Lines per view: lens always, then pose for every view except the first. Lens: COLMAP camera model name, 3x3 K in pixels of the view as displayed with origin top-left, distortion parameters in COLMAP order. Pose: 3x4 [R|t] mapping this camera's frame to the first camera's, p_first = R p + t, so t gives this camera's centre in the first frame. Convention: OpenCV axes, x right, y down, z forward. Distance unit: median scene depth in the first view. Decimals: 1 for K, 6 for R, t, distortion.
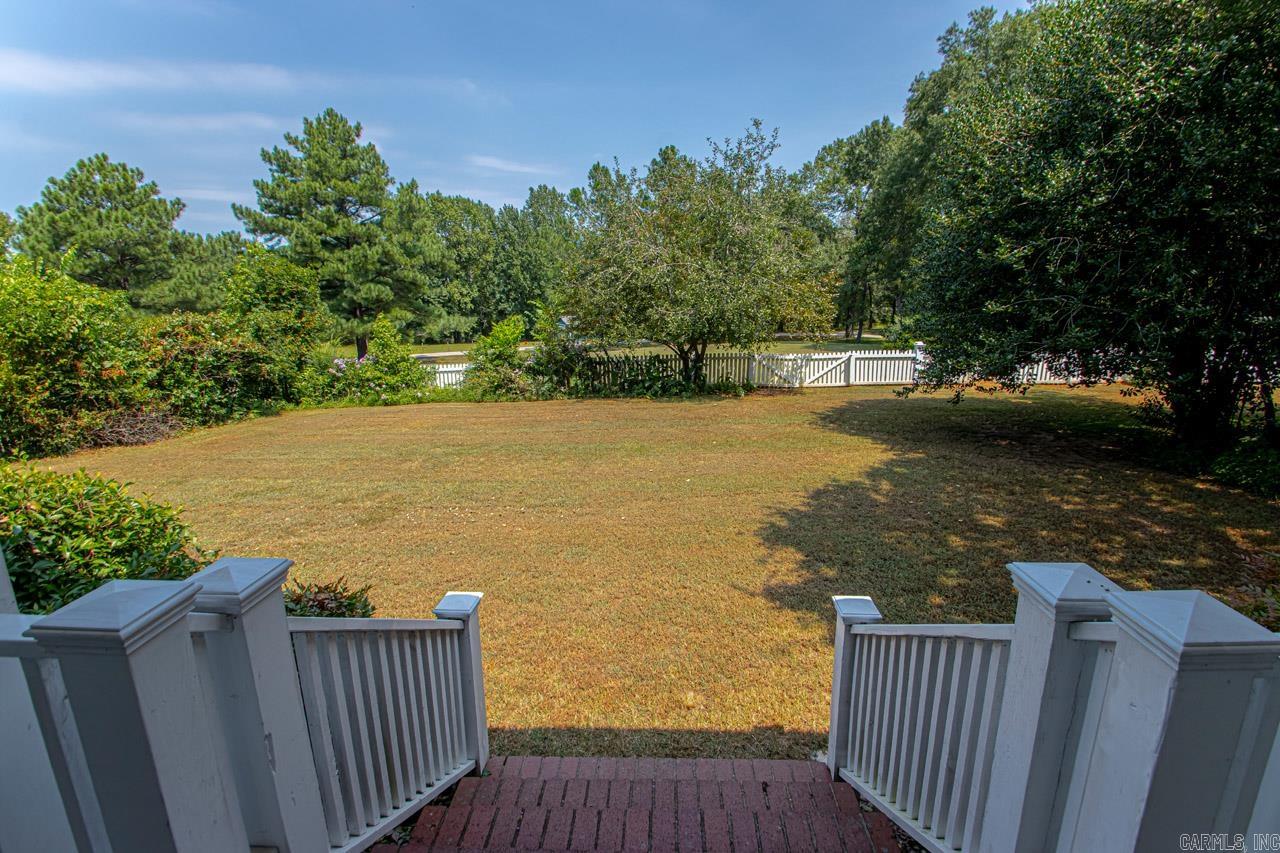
lens RADIAL K [[592.7, 0, 640.0], [0, 592.7, 426.5], [0, 0, 1]] dist [0.027077, -0.025765]
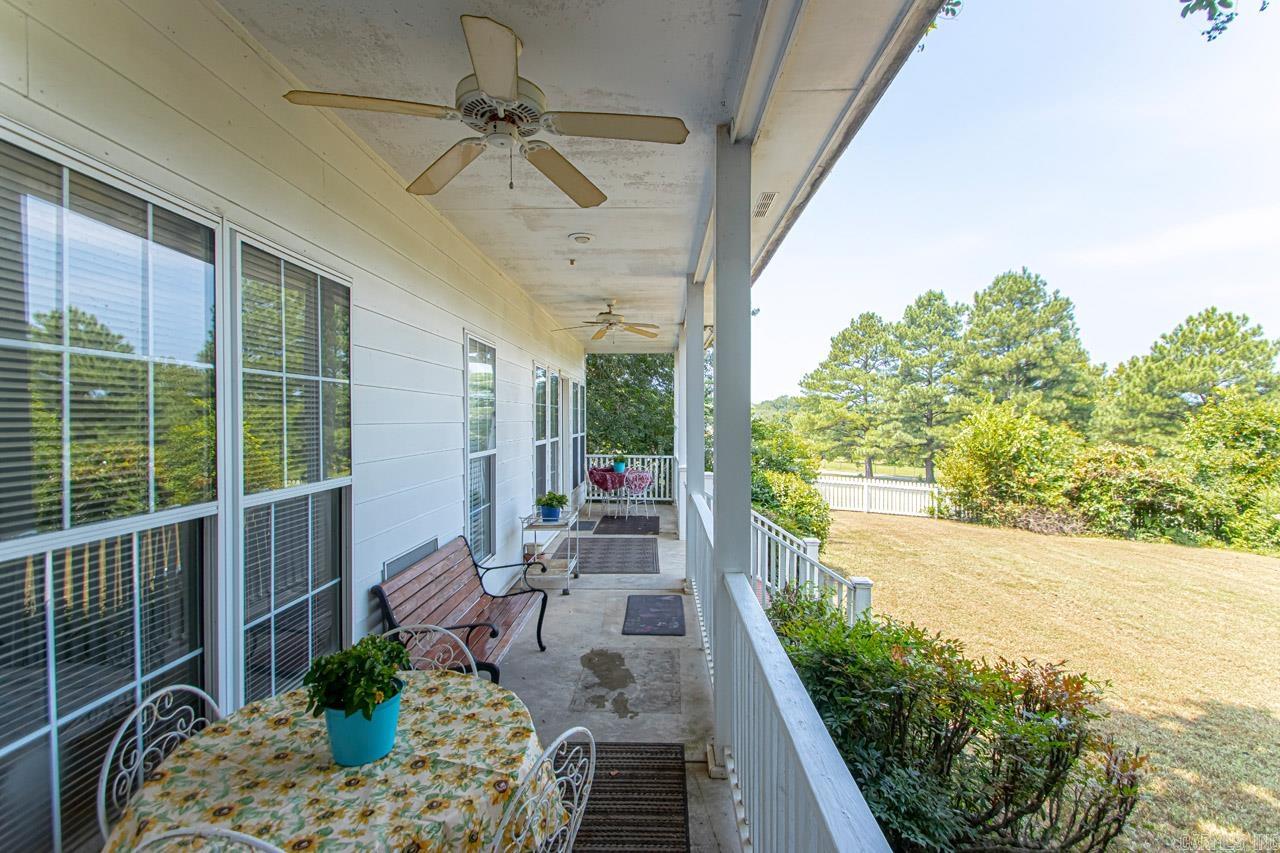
lens RADIAL K [[592.7, 0, 640.0], [0, 592.7, 426.5], [0, 0, 1]] dist [0.027077, -0.025765]
pose [[-0.003759, 0.019410, -0.999805, 0.396822], [-0.241156, 0.970285, 0.019743, -0.010093], [0.970479, 0.241184, 0.001034, 0.021120]]
